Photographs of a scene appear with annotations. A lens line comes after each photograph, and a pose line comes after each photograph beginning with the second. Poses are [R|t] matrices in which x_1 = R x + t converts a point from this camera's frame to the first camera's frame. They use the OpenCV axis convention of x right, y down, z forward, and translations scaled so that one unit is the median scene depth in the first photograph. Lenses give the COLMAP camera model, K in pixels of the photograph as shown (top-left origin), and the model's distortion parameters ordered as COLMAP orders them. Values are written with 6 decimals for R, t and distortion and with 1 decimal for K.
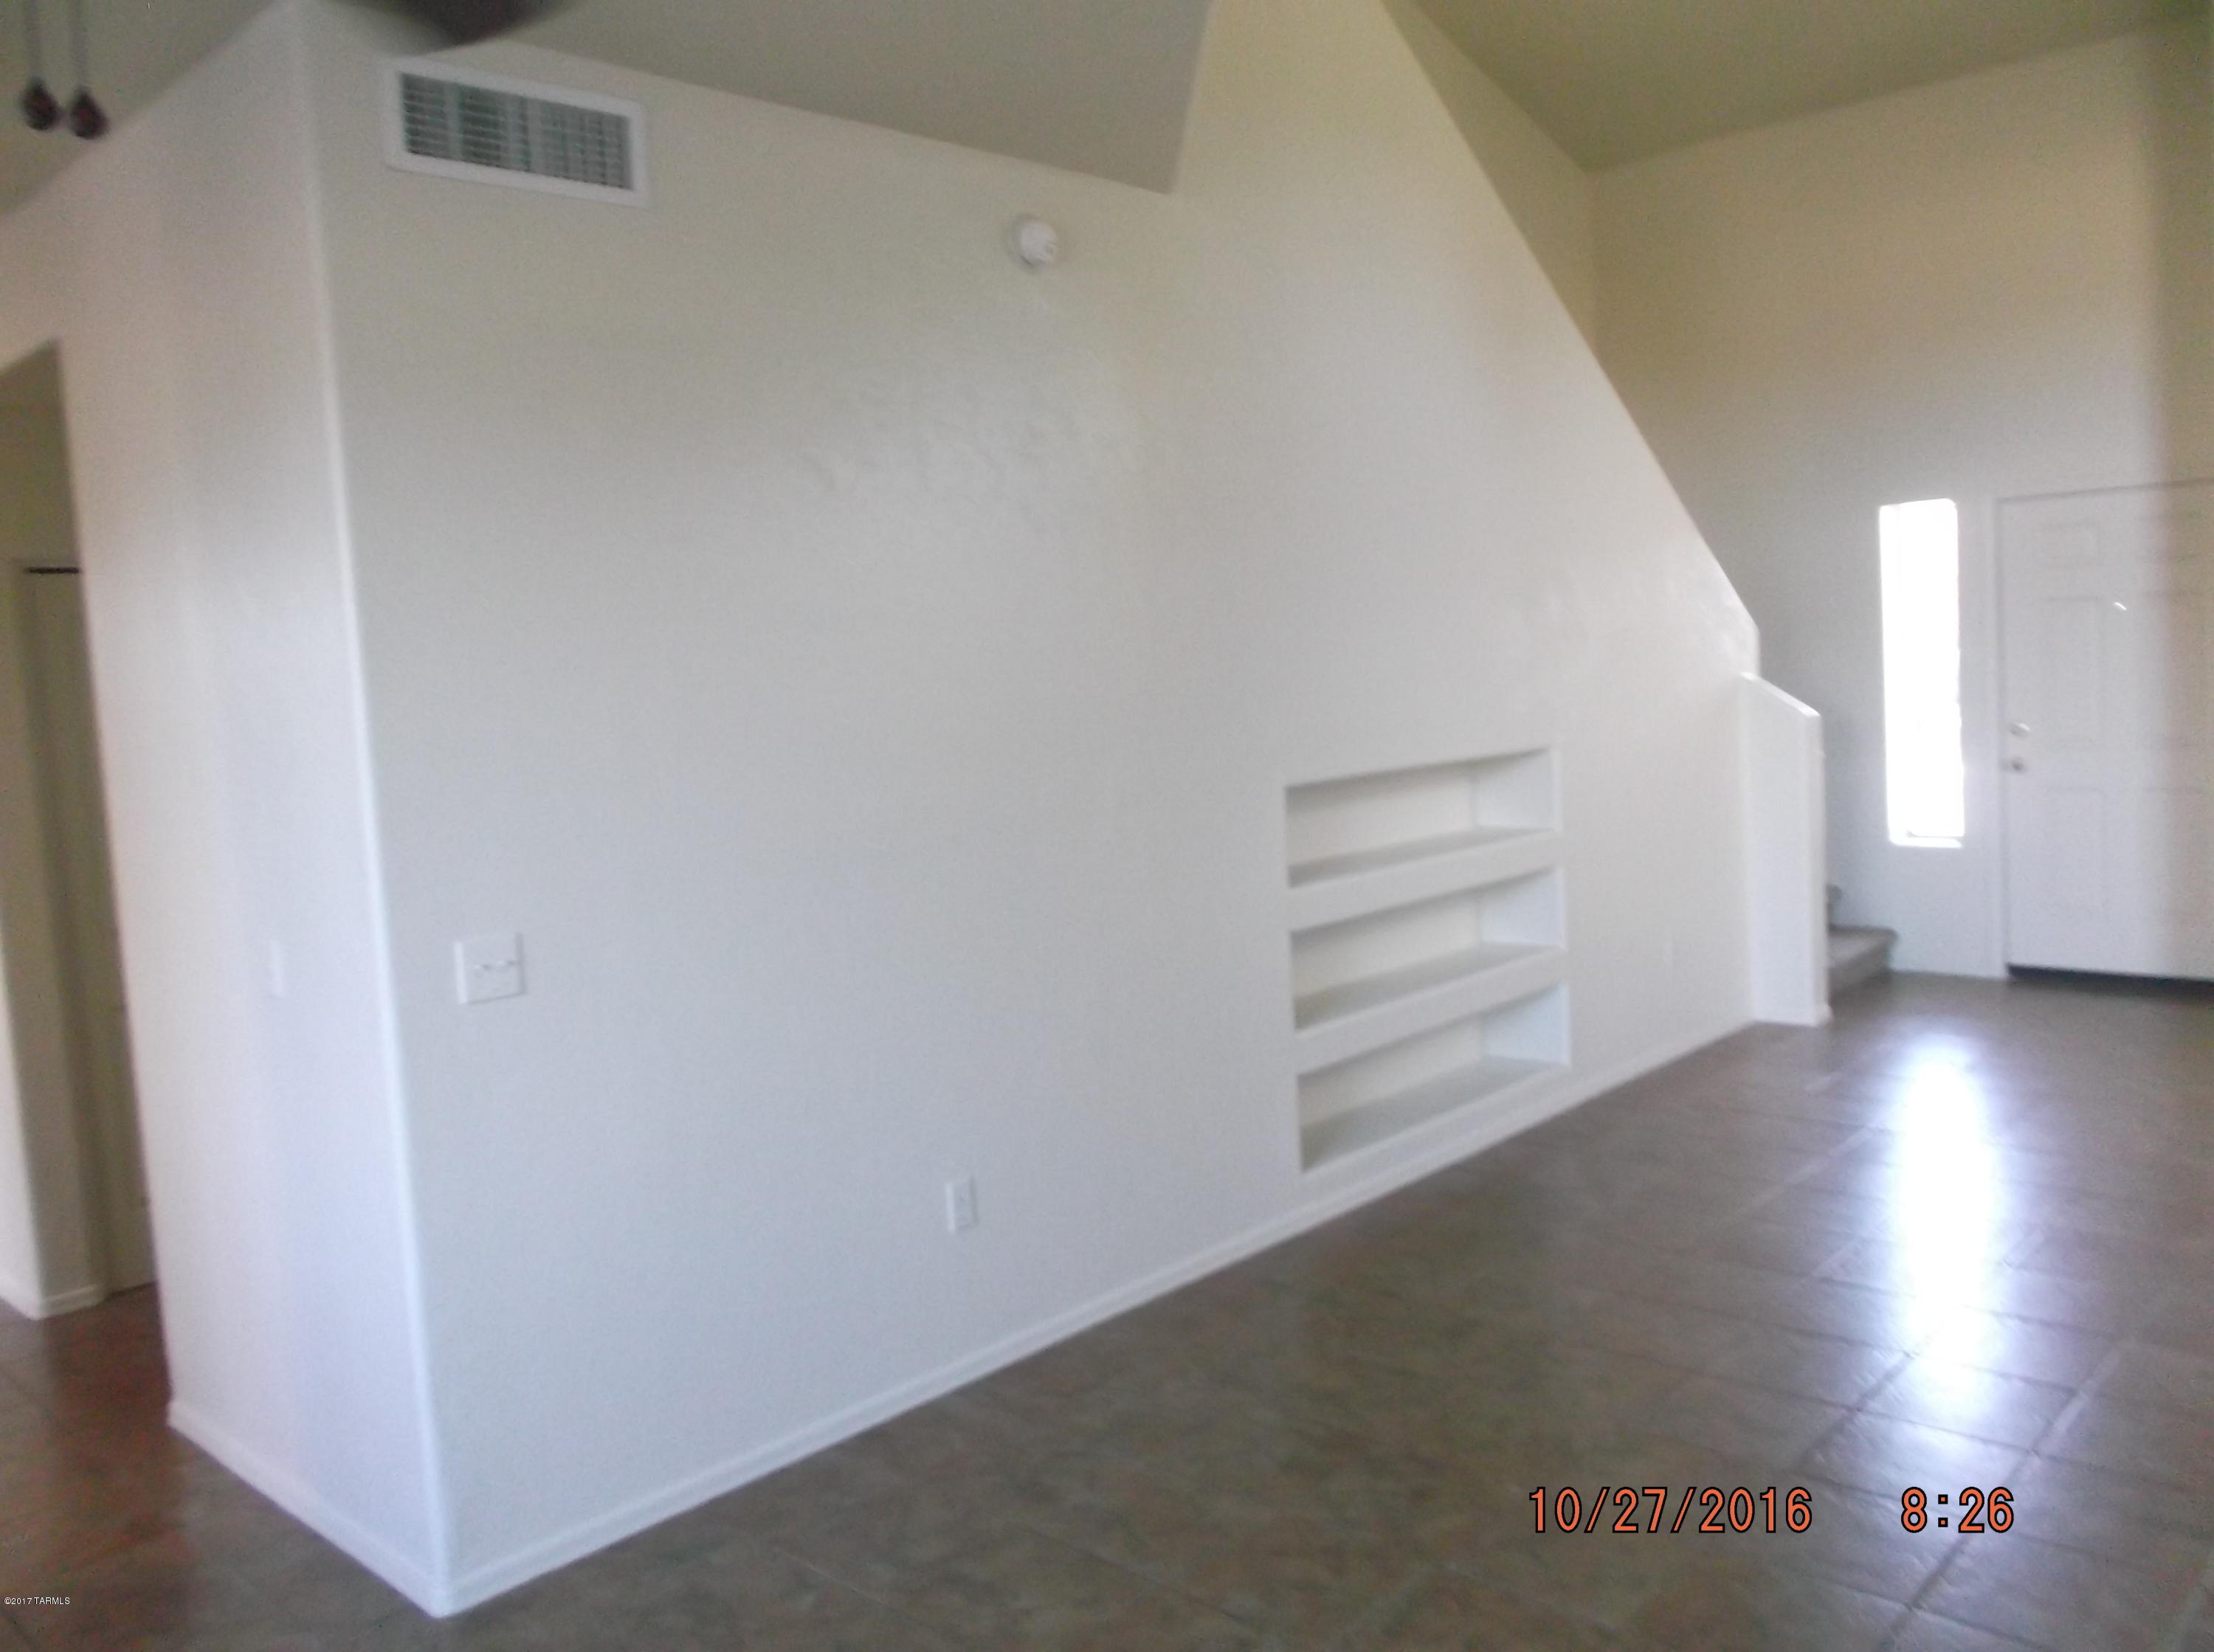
lens RADIAL K [[1727.1, 0, 1113.3], [0, 1727.1, 802.7], [0, 0, 1]] dist [-0.034512, 0.007722]
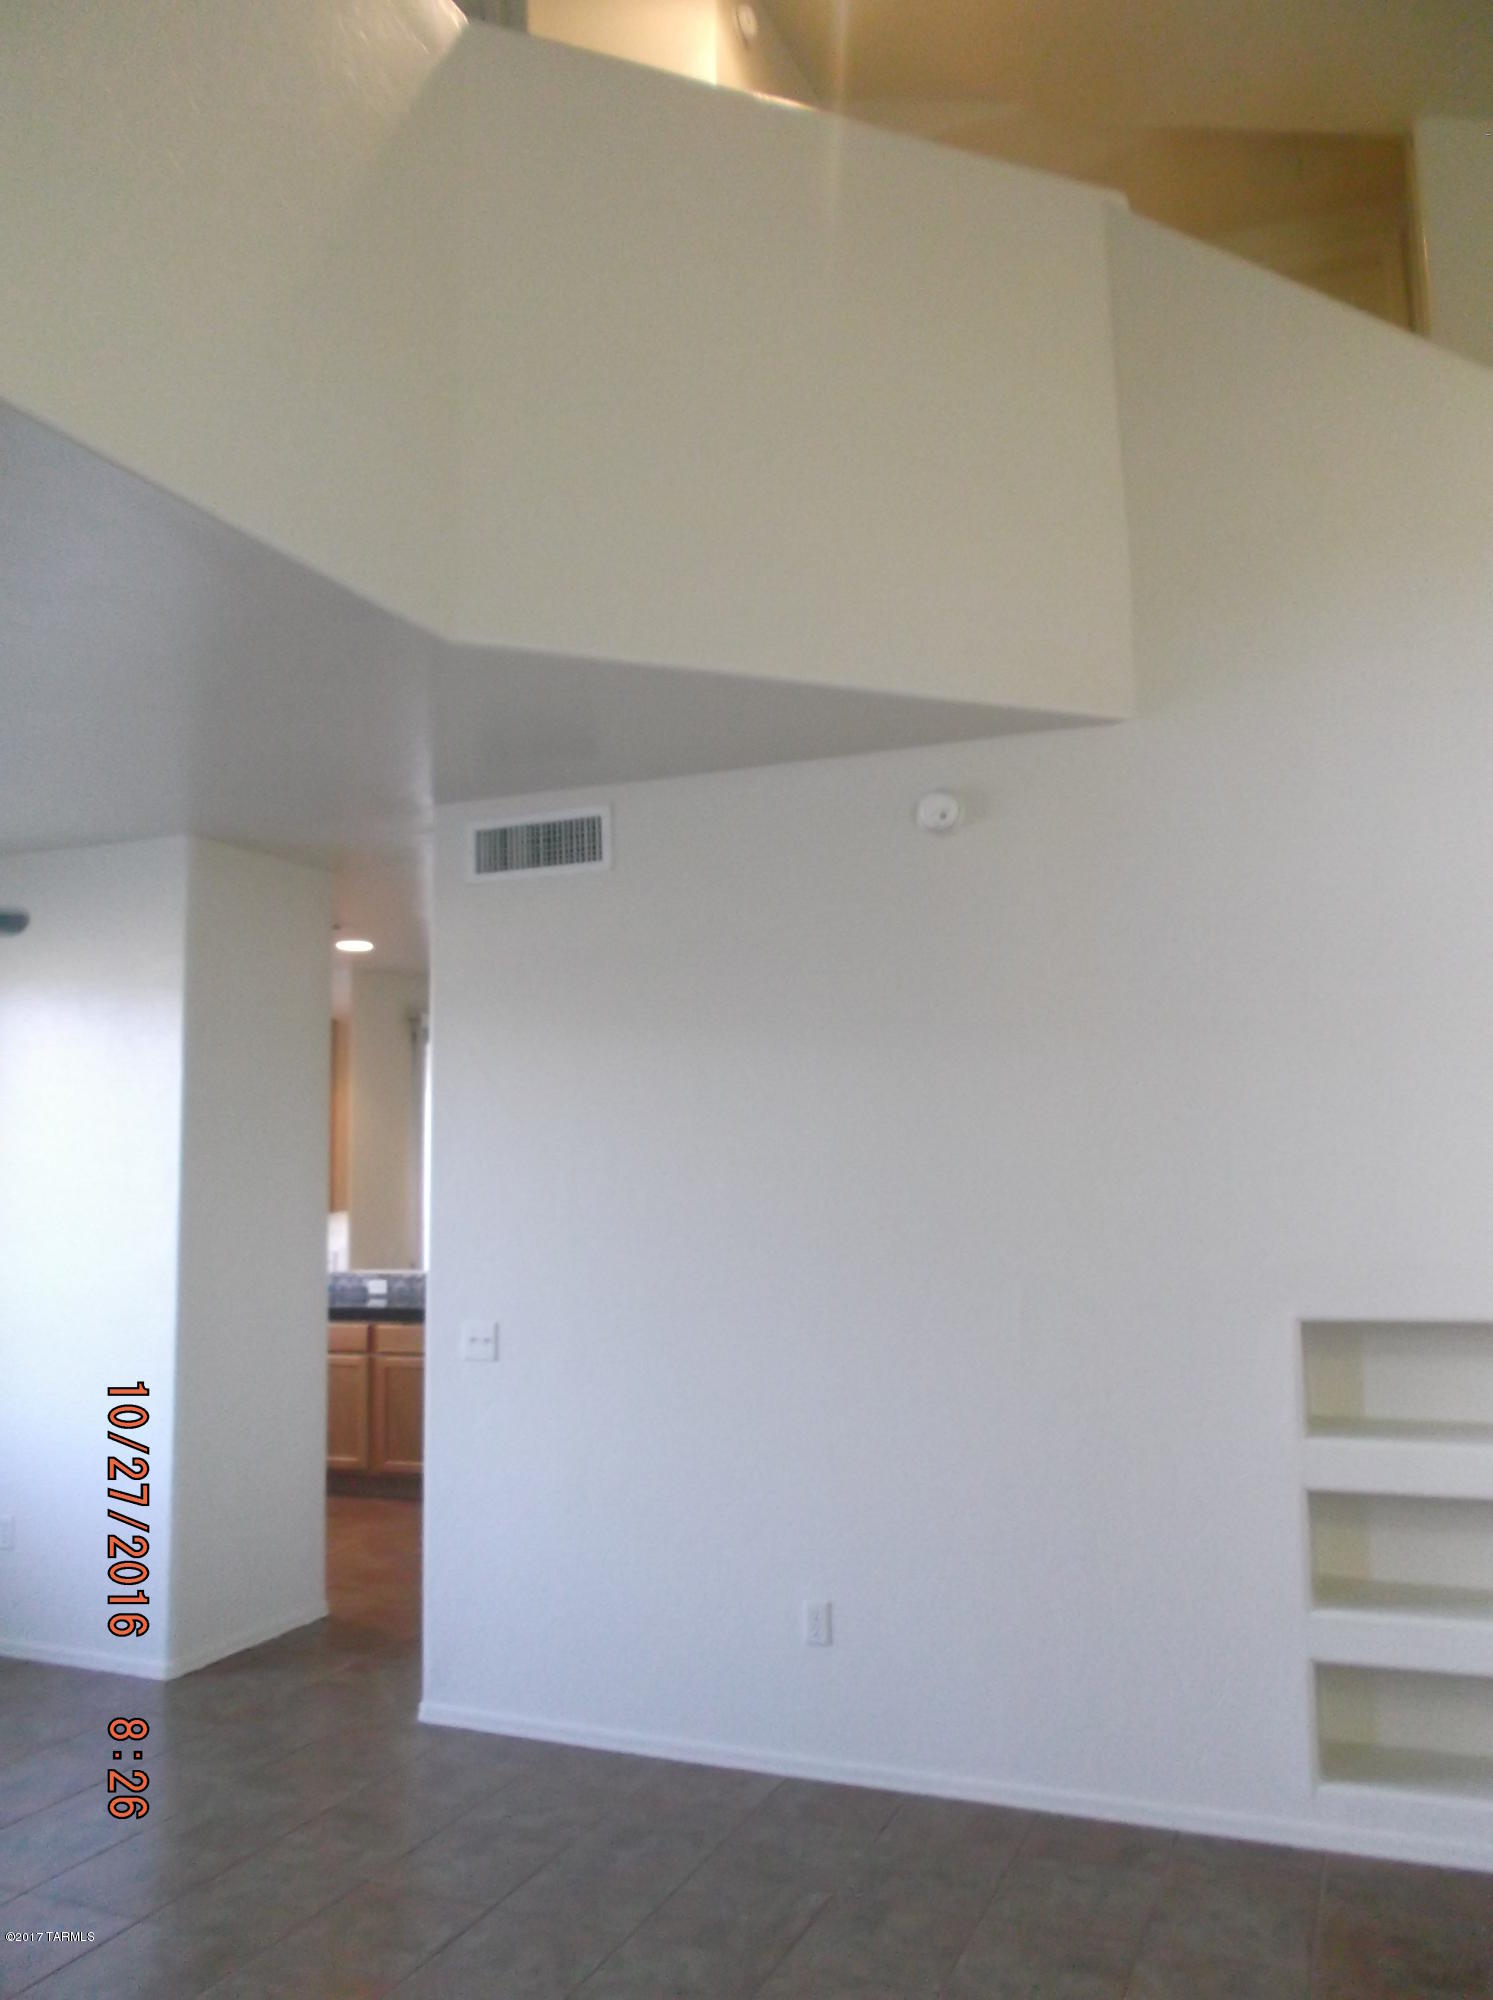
lens RADIAL K [[1560.3, 0, 777.5], [0, 1560.3, 993.6], [0, 0, 1]] dist [-0.034512, 0.007722]
pose [[0.356865, -0.050453, -0.932792, 0.622675], [-0.081344, 0.993069, -0.084833, -0.071503], [0.930607, 0.106151, 0.350288, 0.371029]]
